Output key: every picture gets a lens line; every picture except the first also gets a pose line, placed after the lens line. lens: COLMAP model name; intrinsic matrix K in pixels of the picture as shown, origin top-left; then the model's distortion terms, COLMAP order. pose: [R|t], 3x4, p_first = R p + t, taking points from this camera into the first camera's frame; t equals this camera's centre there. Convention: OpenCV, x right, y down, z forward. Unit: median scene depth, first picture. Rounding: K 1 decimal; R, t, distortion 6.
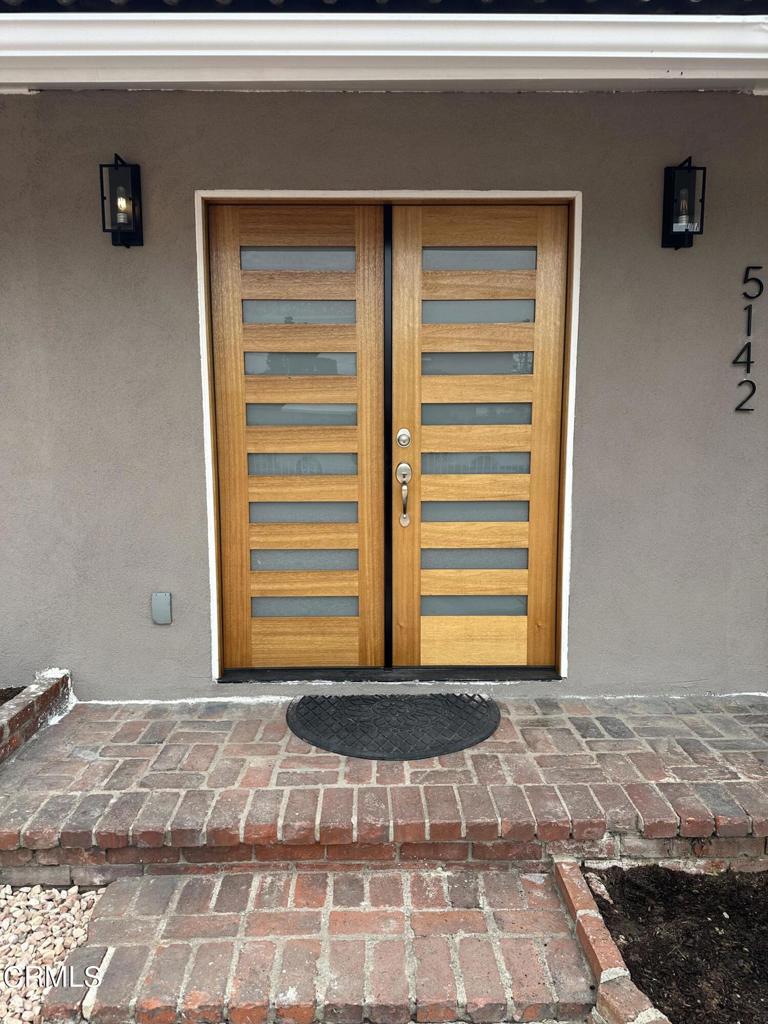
lens RADIAL K [[721.7, 0, 379.0], [0, 721.7, 519.6], [0, 0, 1]] dist [0.022741, -0.008035]
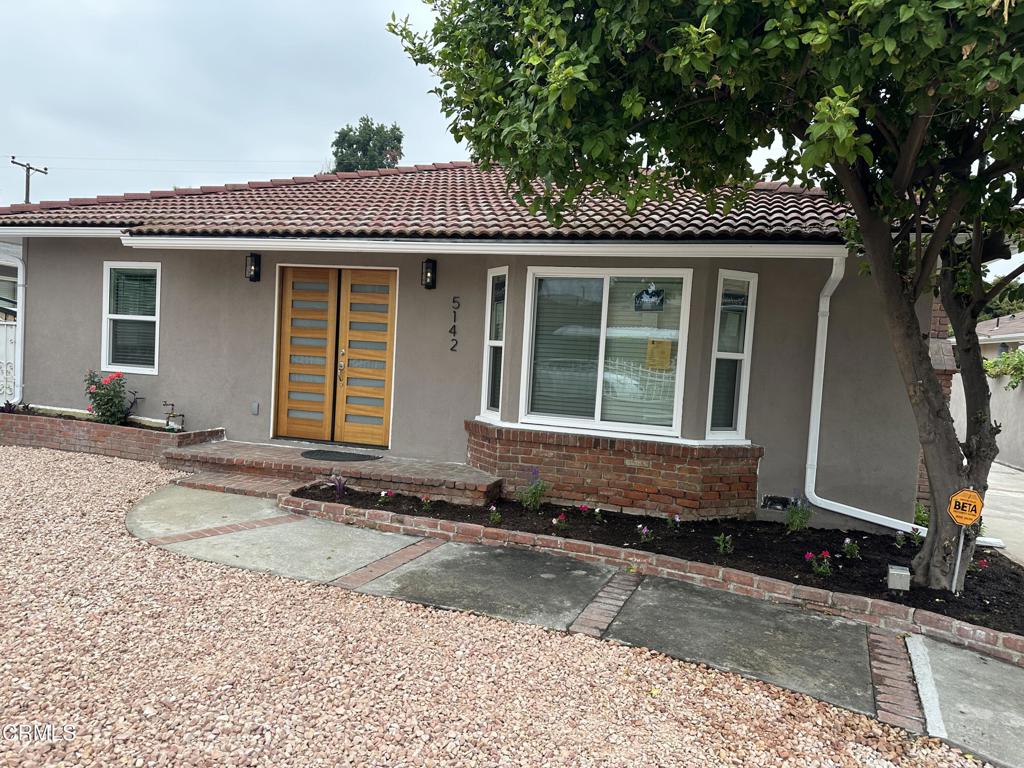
lens RADIAL K [[721.7, 0, 515.8], [0, 721.7, 380.4], [0, 0, 1]] dist [0.022741, -0.008035]
pose [[0.958426, 0.072431, -0.275994, 1.386197], [-0.100234, 0.991066, -0.087985, 0.157915], [0.267155, 0.111991, 0.957124, -1.361946]]
